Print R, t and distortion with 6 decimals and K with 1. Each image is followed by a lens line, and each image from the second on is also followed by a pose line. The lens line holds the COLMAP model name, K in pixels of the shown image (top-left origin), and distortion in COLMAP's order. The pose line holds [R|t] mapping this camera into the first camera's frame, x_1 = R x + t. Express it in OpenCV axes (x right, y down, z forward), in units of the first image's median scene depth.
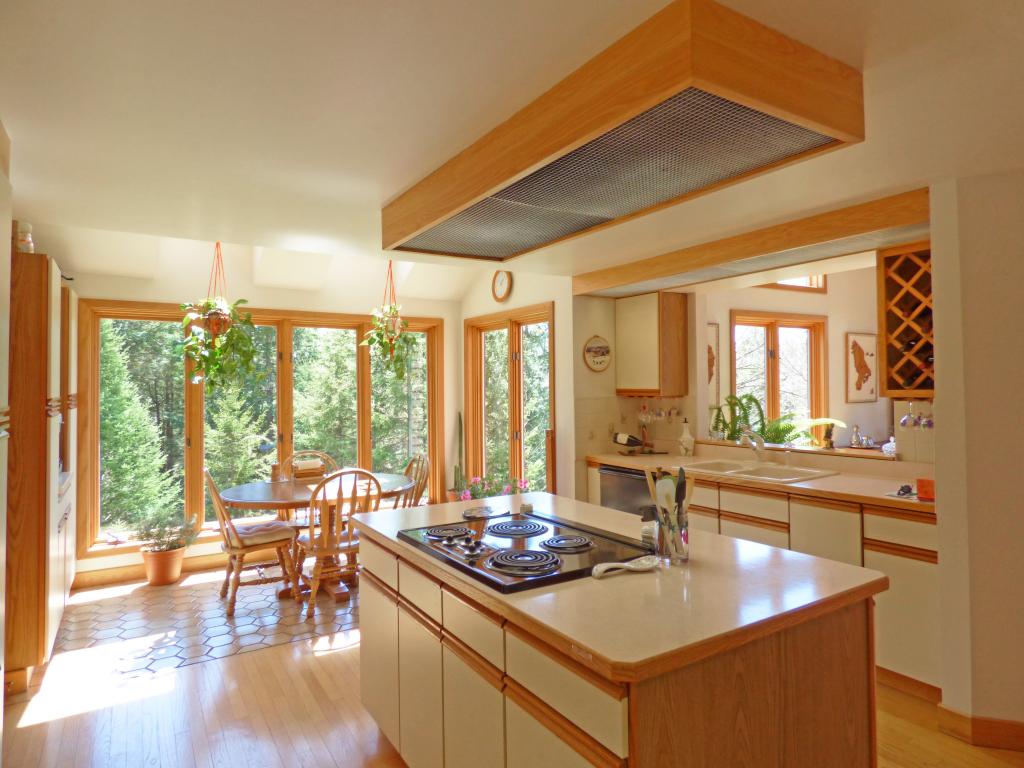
lens RADIAL K [[618.1, 0, 512.0], [0, 618.1, 384.0], [0, 0, 1]] dist [-0.004366, -0.034566]
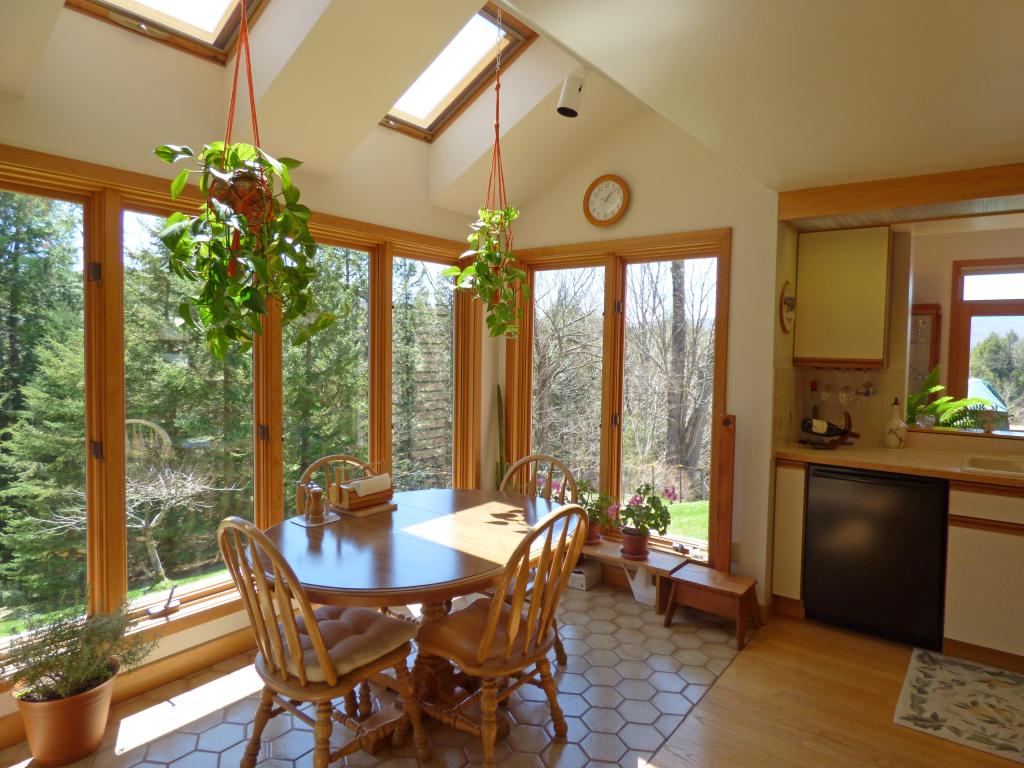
lens RADIAL K [[618.1, 0, 512.0], [0, 618.1, 384.0], [0, 0, 1]] dist [-0.004366, -0.034566]
pose [[0.933492, -0.000026, 0.358599, -0.420888], [-0.021826, 0.998142, 0.056888, 0.005176], [-0.357934, -0.060931, 0.931757, 0.459198]]
